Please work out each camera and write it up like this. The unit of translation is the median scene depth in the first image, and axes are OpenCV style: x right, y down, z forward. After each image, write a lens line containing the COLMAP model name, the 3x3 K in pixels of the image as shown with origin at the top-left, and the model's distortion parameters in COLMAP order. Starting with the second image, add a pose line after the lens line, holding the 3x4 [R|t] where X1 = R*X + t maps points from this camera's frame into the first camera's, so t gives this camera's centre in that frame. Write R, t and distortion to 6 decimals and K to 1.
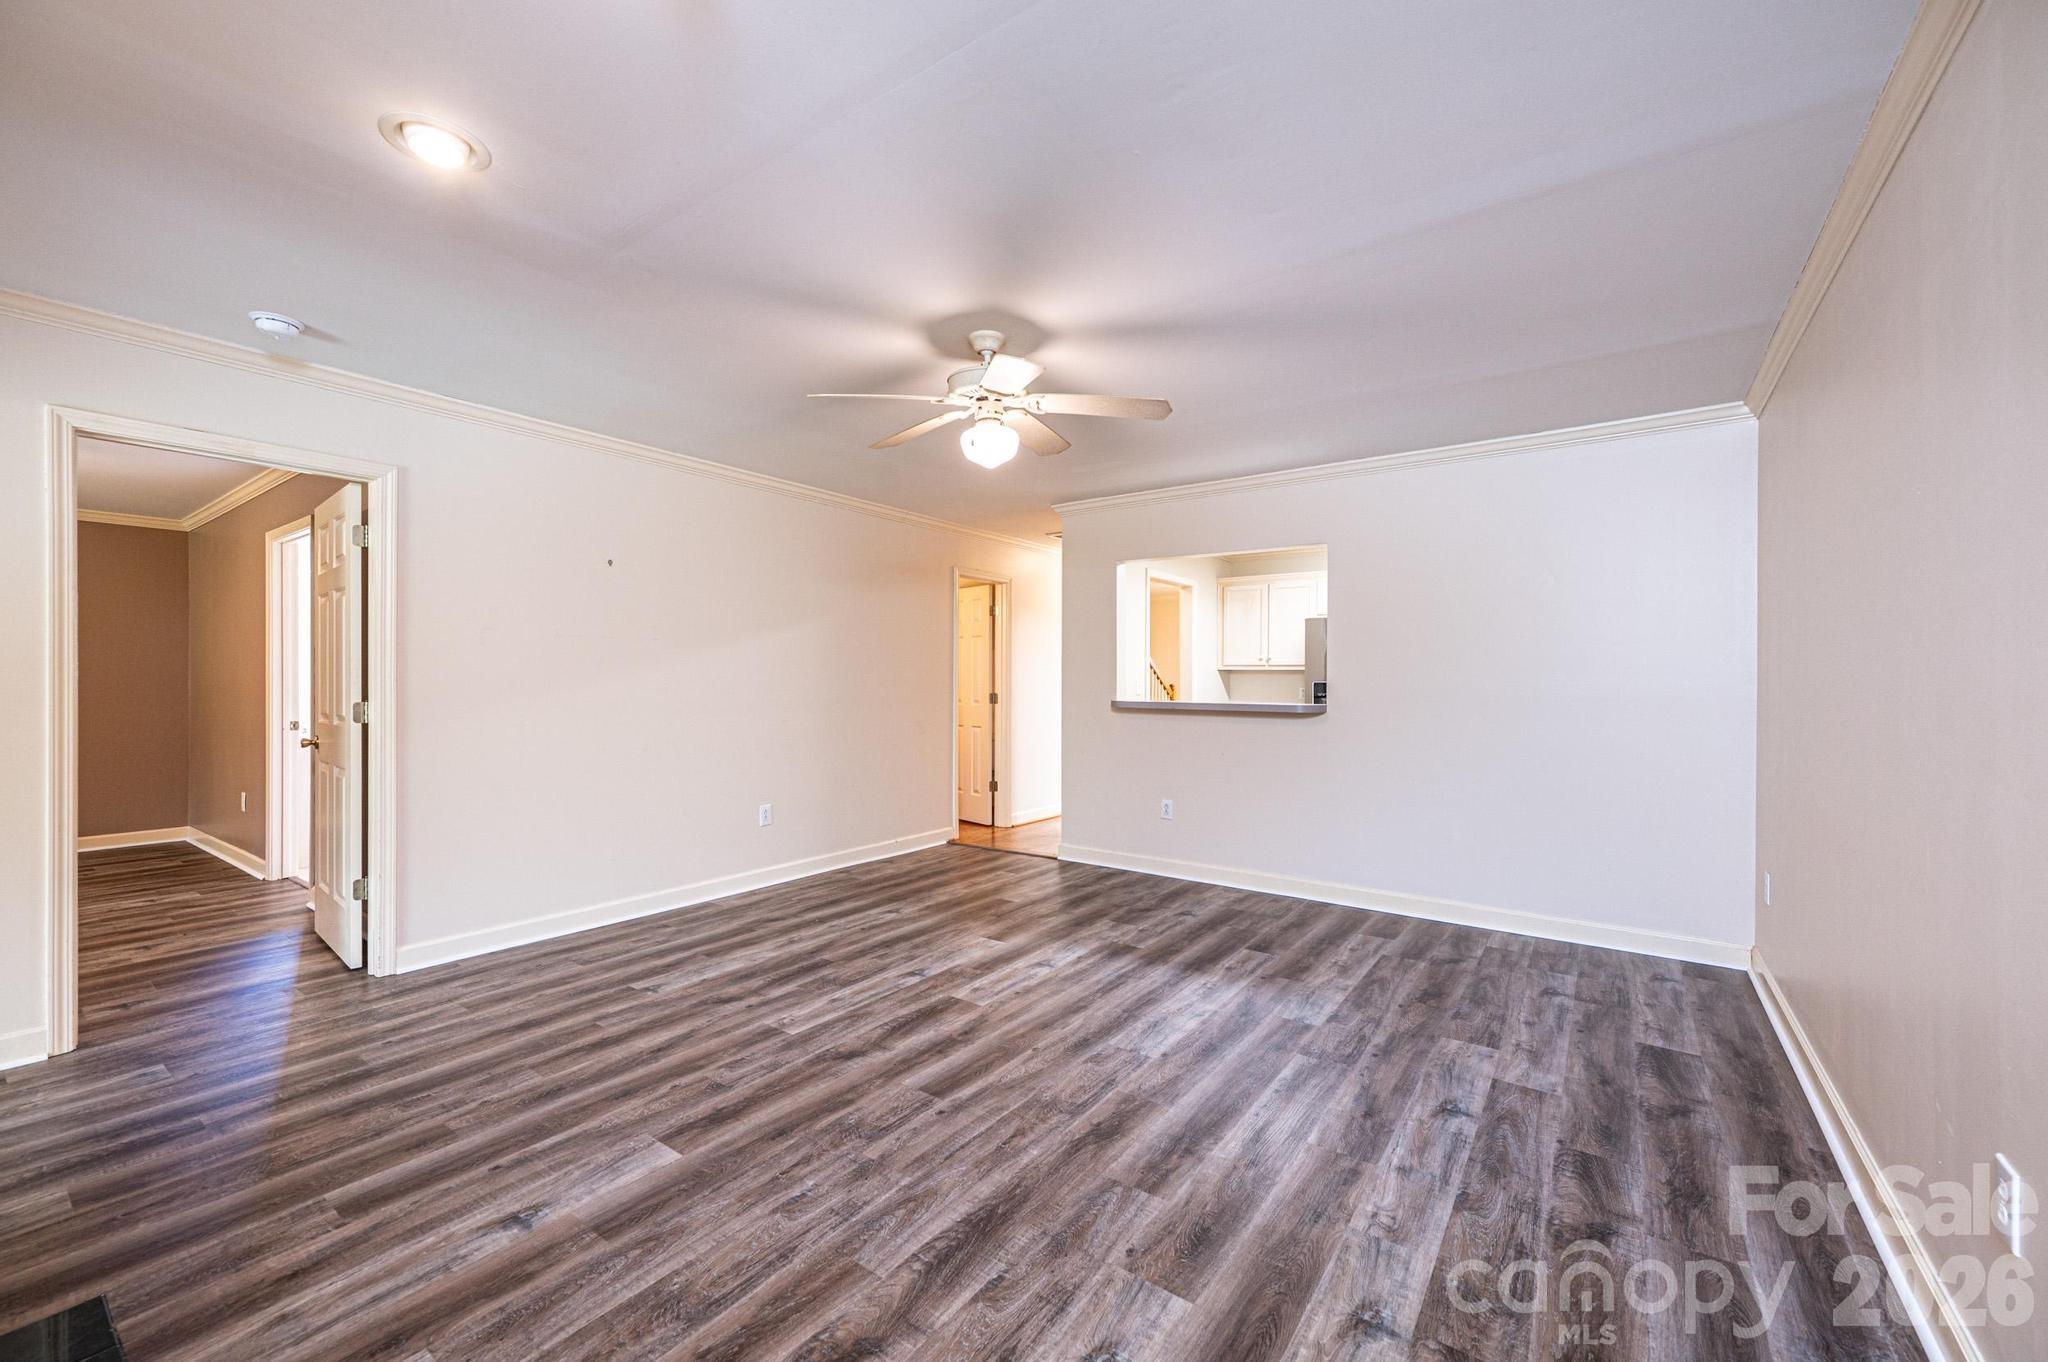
lens RADIAL K [[813.2, 0, 1029.2], [0, 813.2, 684.1], [0, 0, 1]] dist [-0.001126, -0.000347]
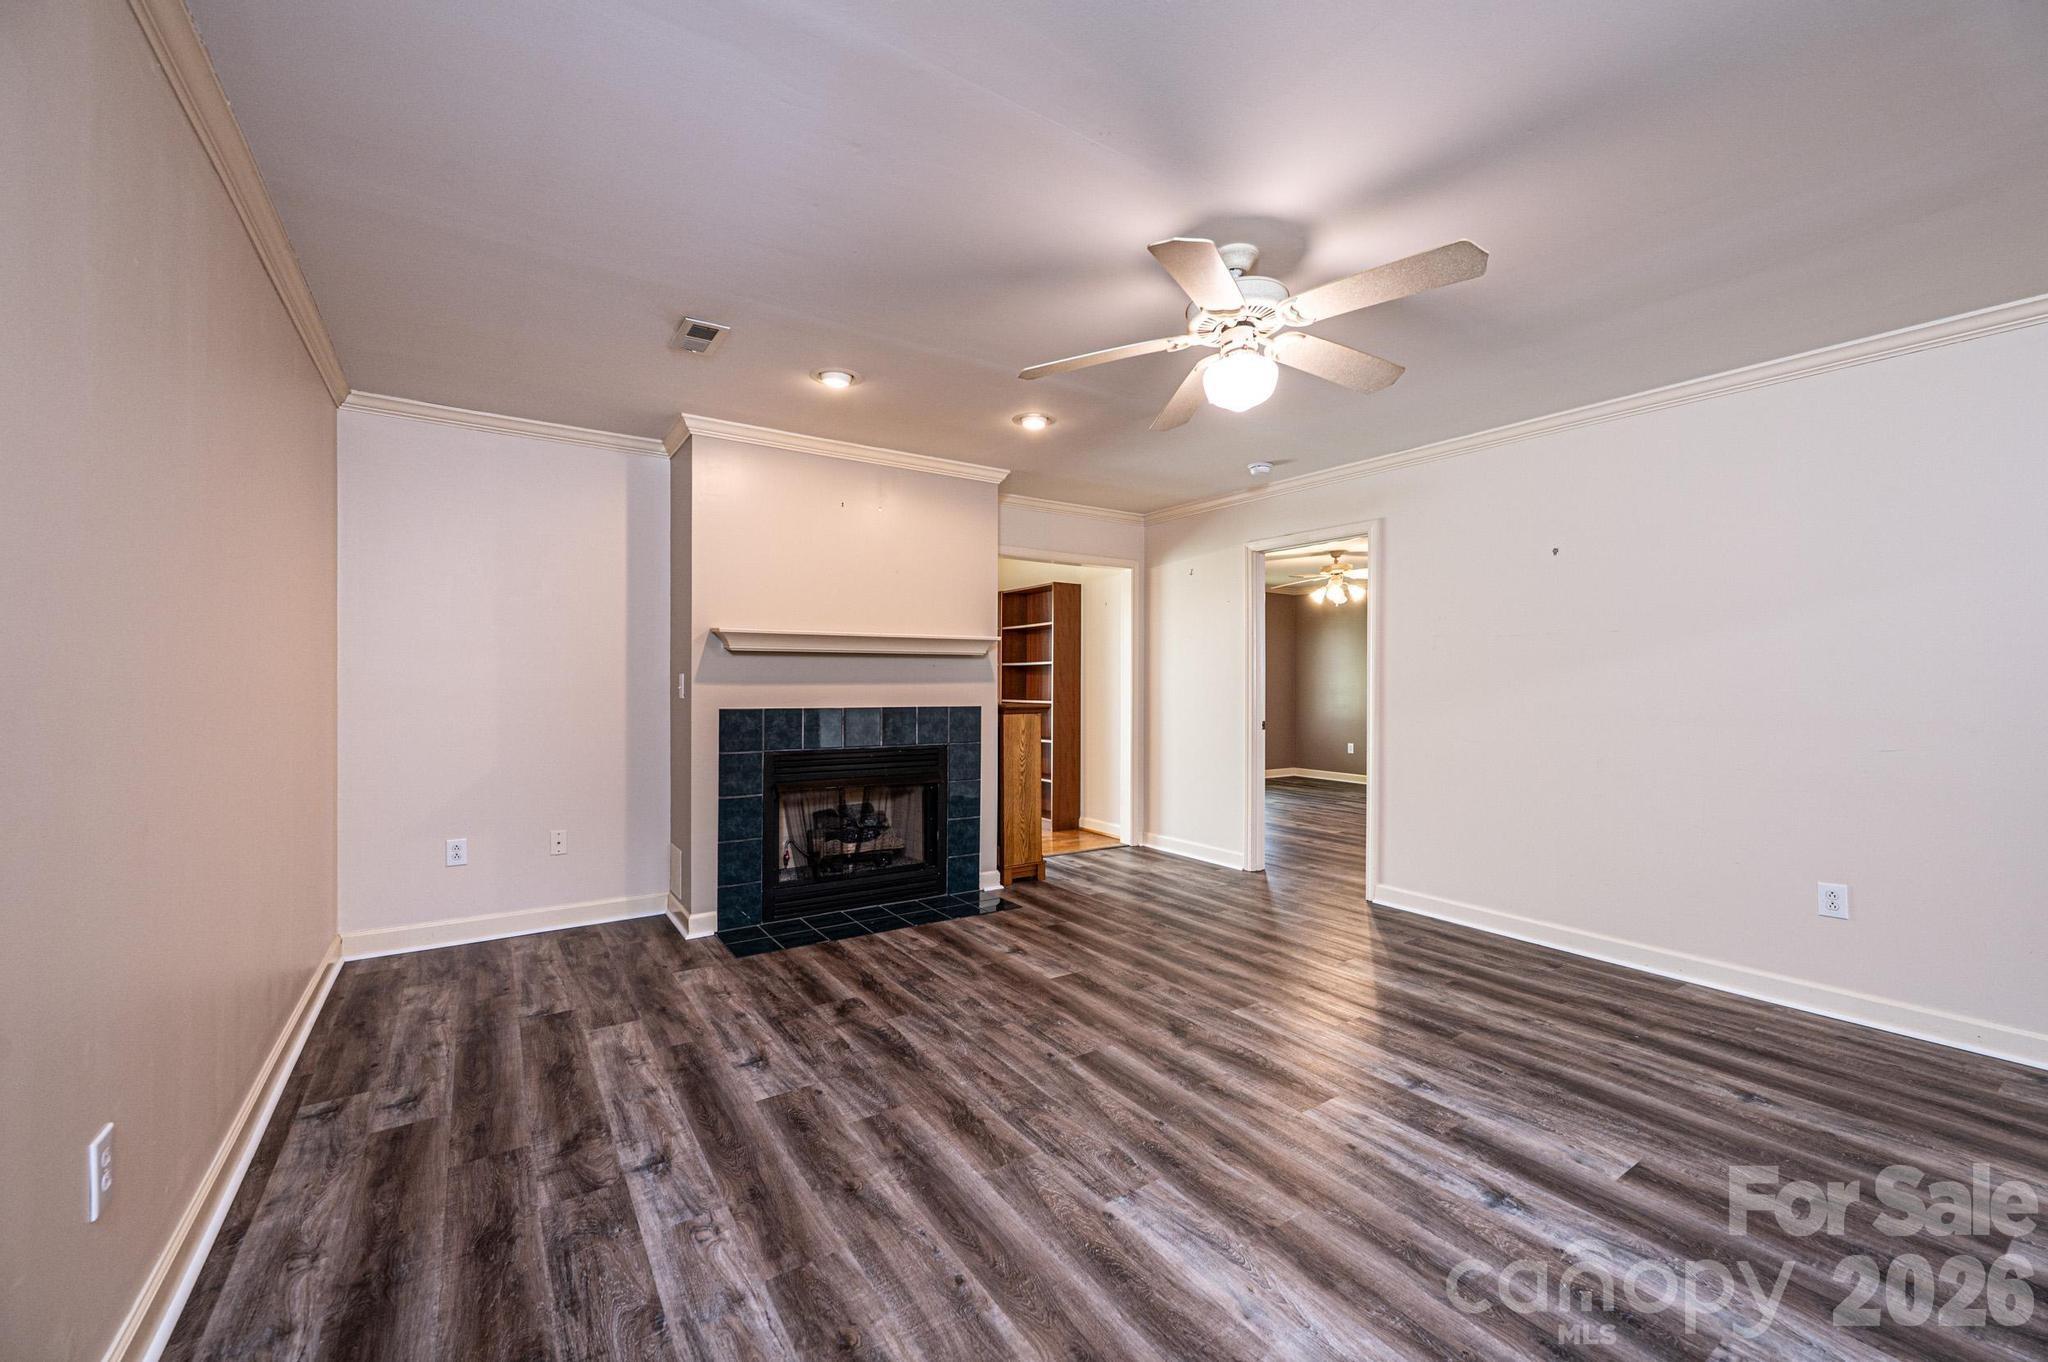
lens RADIAL K [[813.2, 0, 1020.4], [0, 813.2, 673.0], [0, 0, 1]] dist [-0.001126, -0.000347]
pose [[-0.352304, -0.013290, -0.935791, 1.024468], [-0.007520, 0.999907, -0.011369, 0.004661], [0.935855, 0.003032, -0.352371, 1.421637]]
